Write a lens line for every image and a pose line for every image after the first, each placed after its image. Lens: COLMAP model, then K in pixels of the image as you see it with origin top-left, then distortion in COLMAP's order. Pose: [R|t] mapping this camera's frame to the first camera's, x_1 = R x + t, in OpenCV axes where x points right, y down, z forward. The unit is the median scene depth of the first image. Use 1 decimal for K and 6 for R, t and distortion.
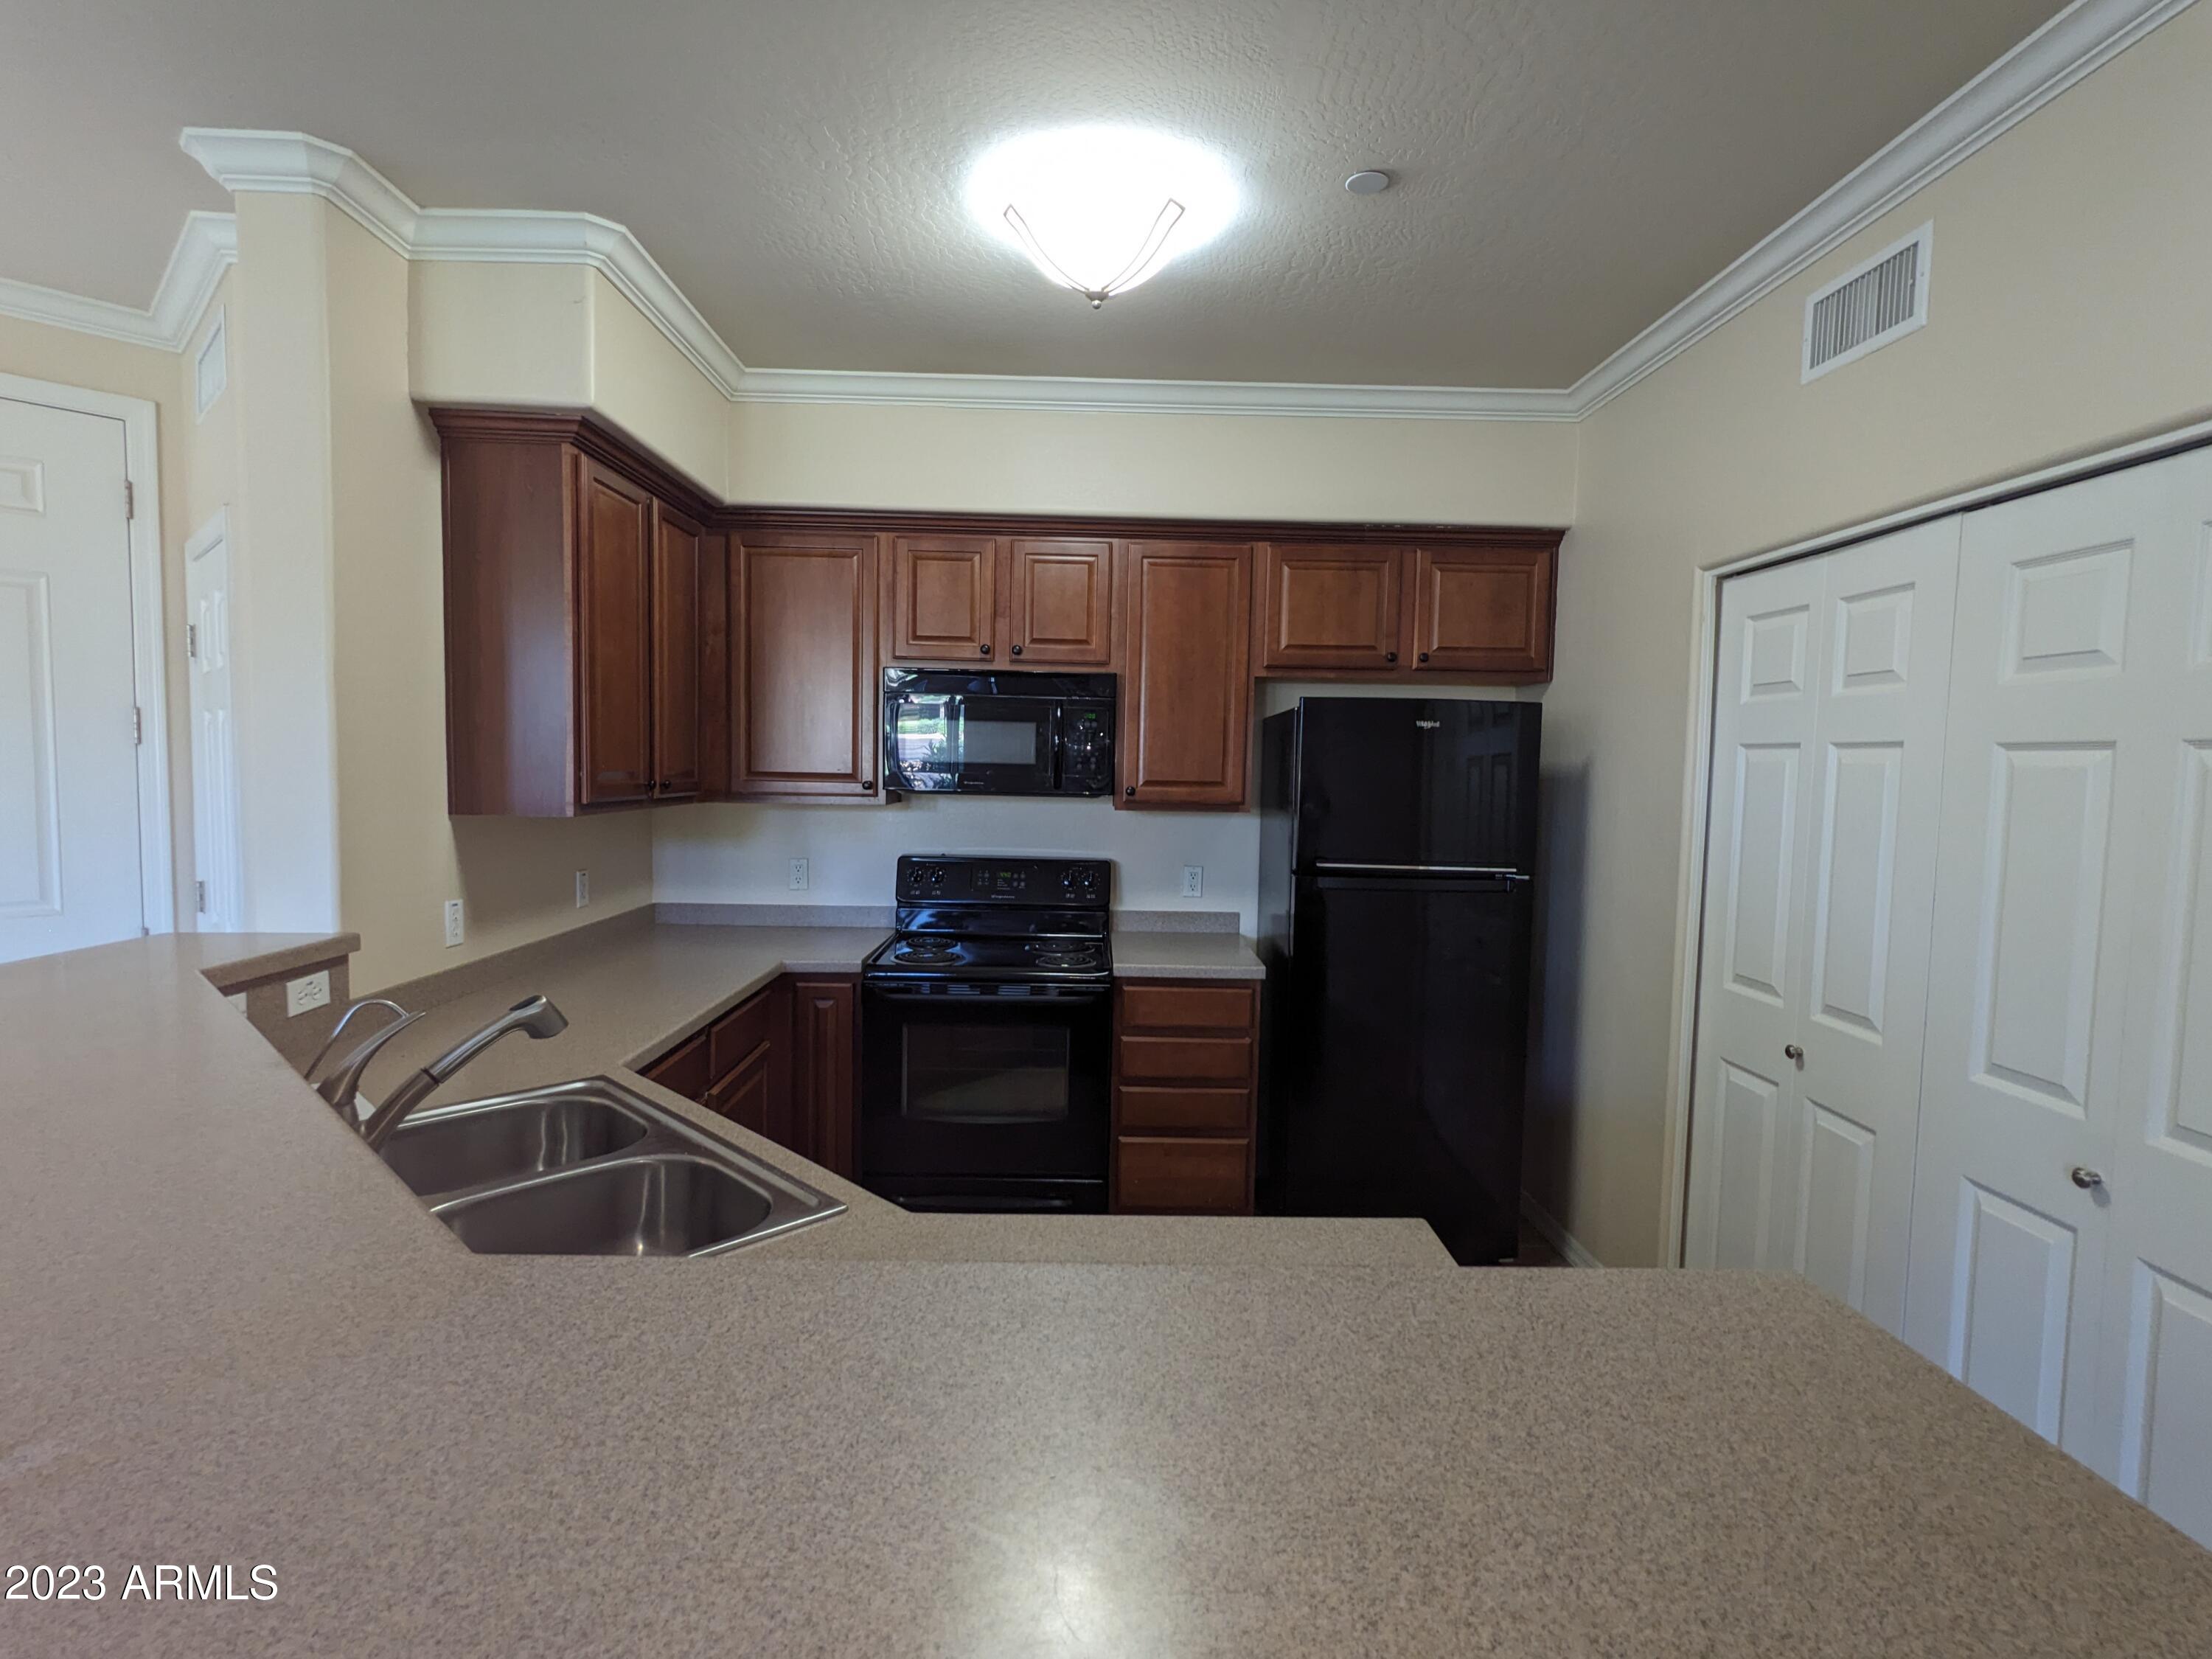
lens RADIAL K [[1068.5, 0, 1112.9], [0, 1068.5, 831.1], [0, 0, 1]] dist [0.000749, 0.001281]
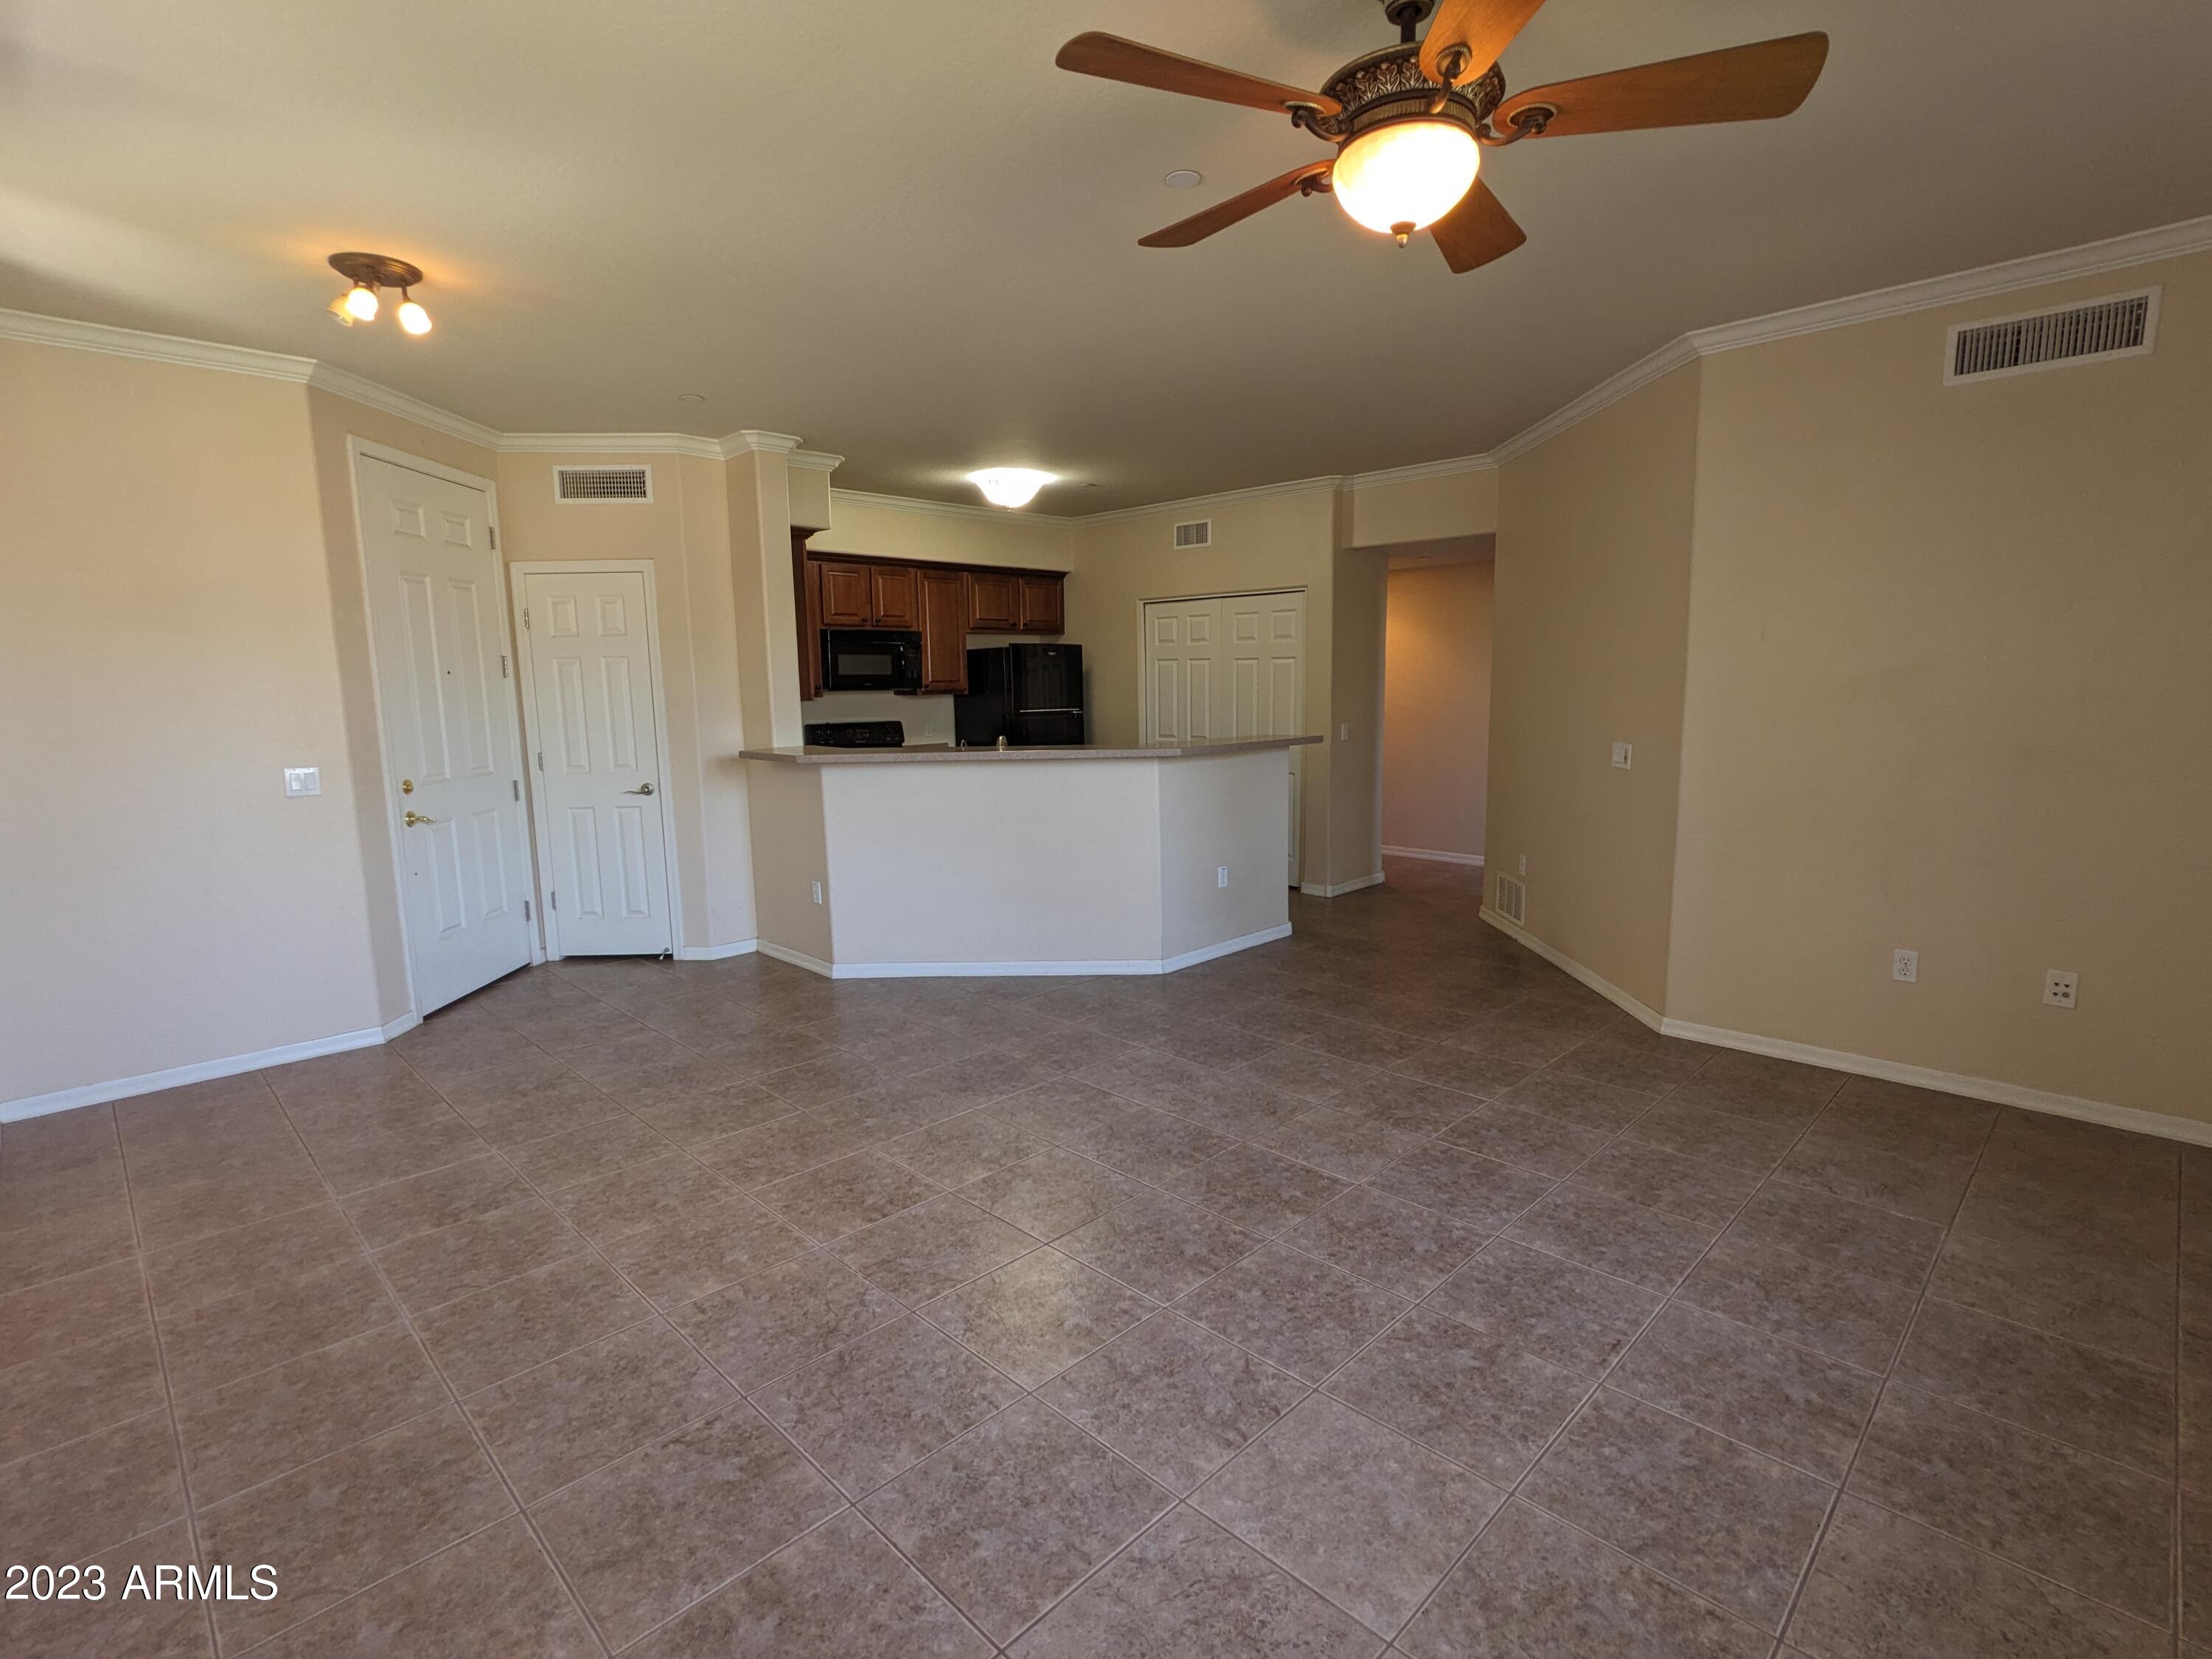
lens RADIAL K [[1068.5, 0, 1119.7], [0, 1068.5, 838.6], [0, 0, 1]] dist [0.000749, 0.001281]
pose [[0.714371, -0.131818, 0.687240, -1.384633], [0.067686, 0.990509, 0.119629, 0.041876], [-0.696486, -0.038943, 0.716513, -0.954171]]
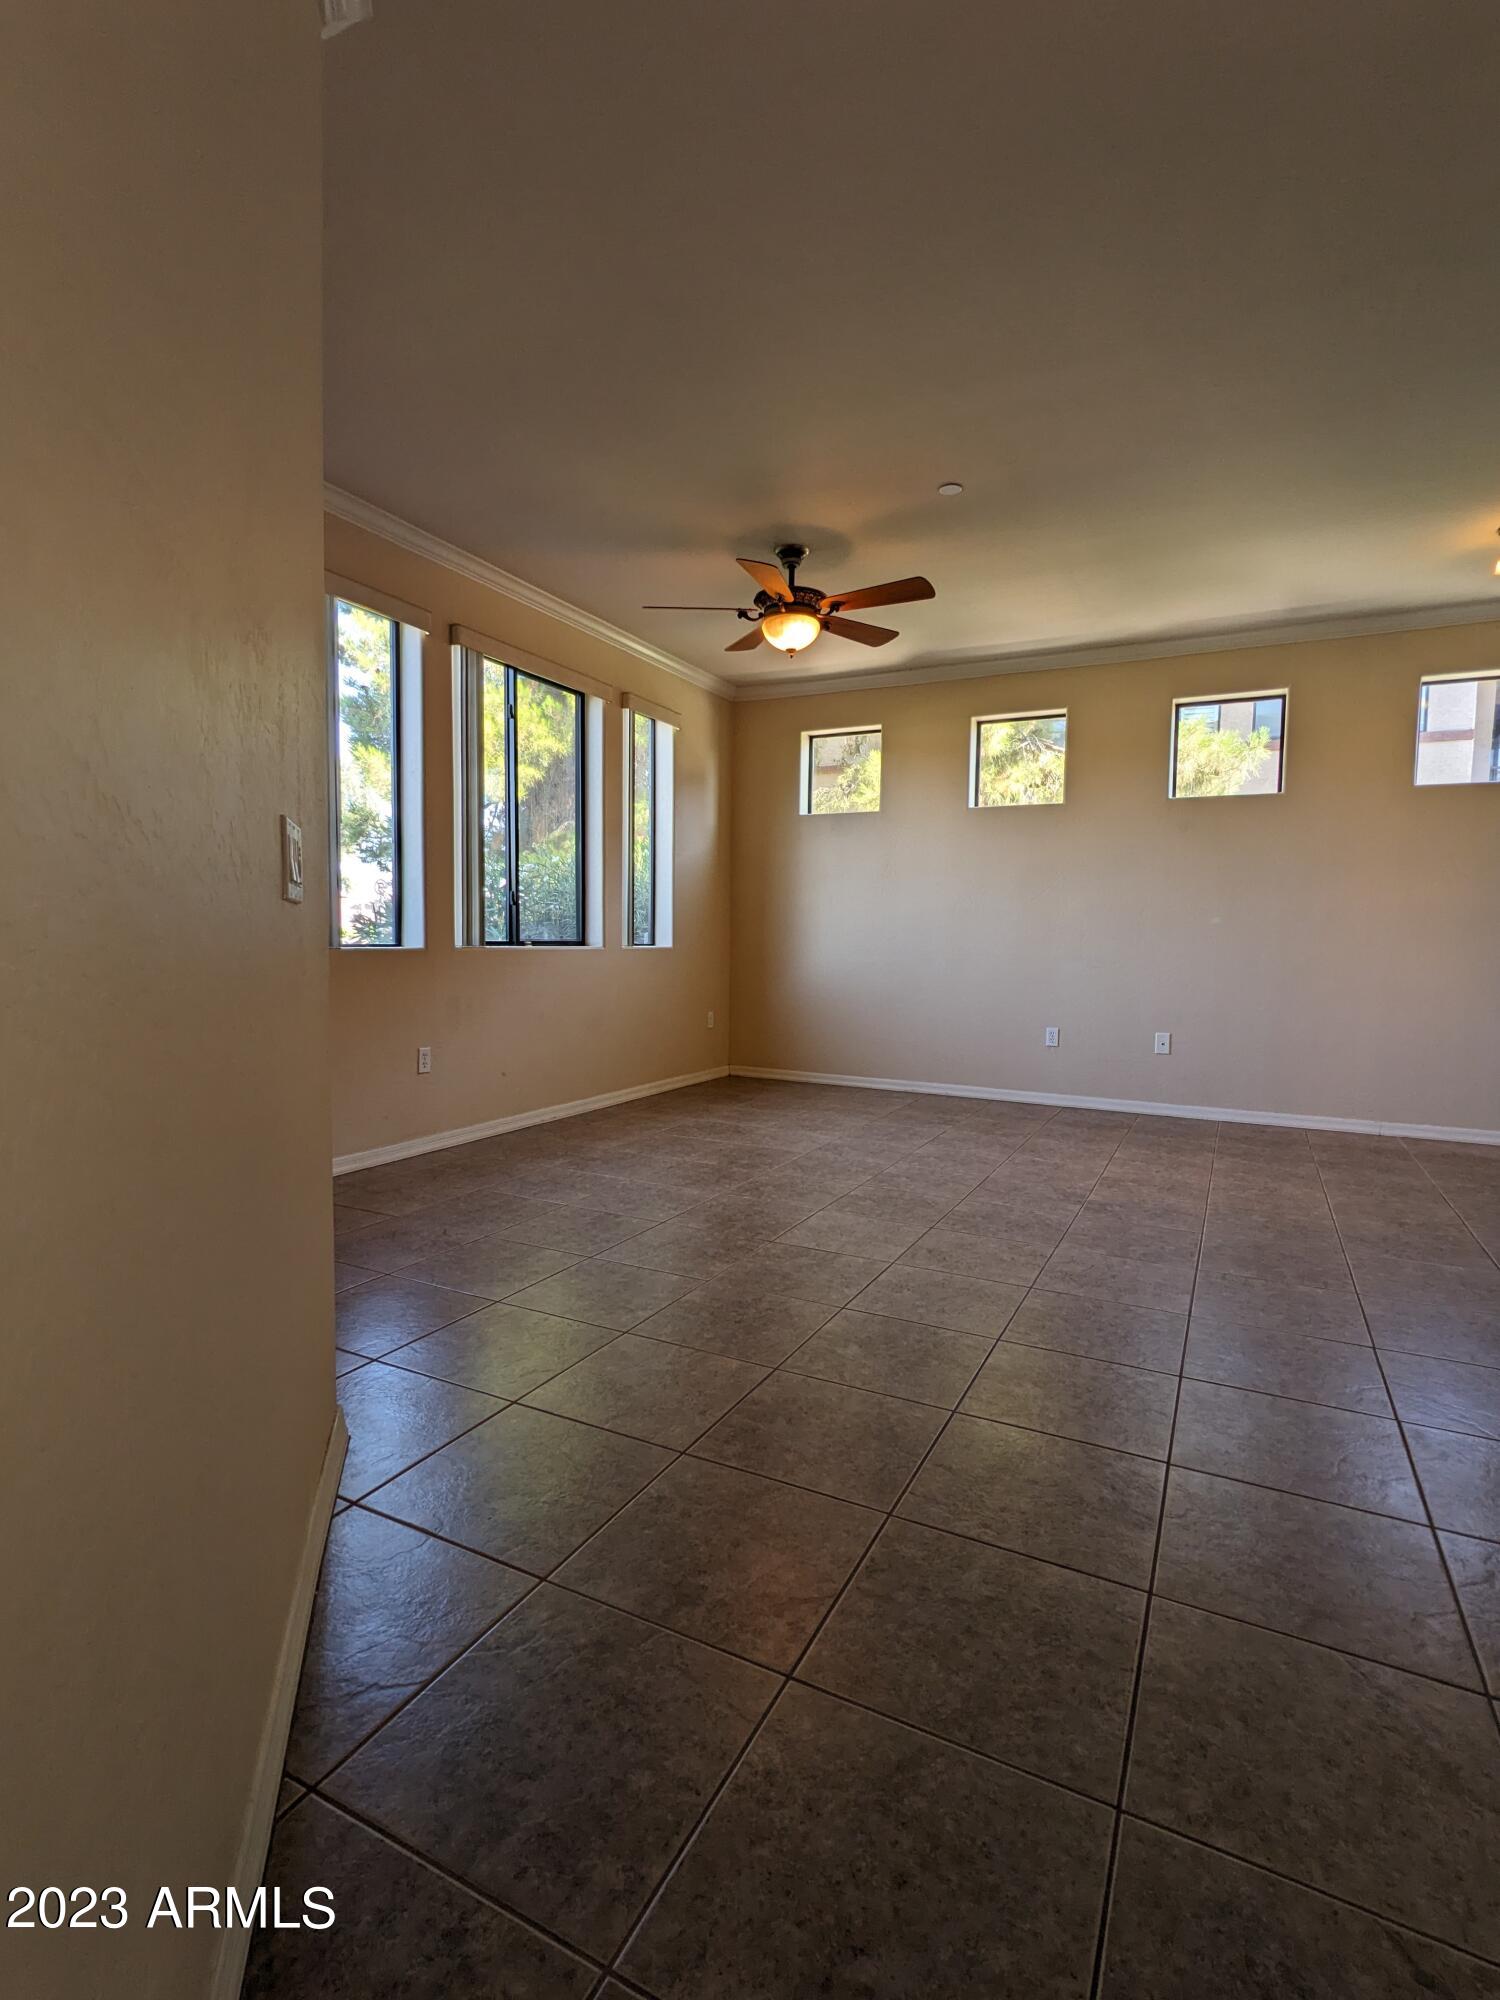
lens RADIAL K [[966.1, 0, 758.0], [0, 966.1, 997.0], [0, 0, 1]] dist [0.000749, 0.001281]
pose [[-0.464173, 0.033306, -0.885118, 0.441745], [-0.075943, 0.994117, 0.077234, 0.160249], [0.882483, 0.103068, -0.458913, 0.017621]]
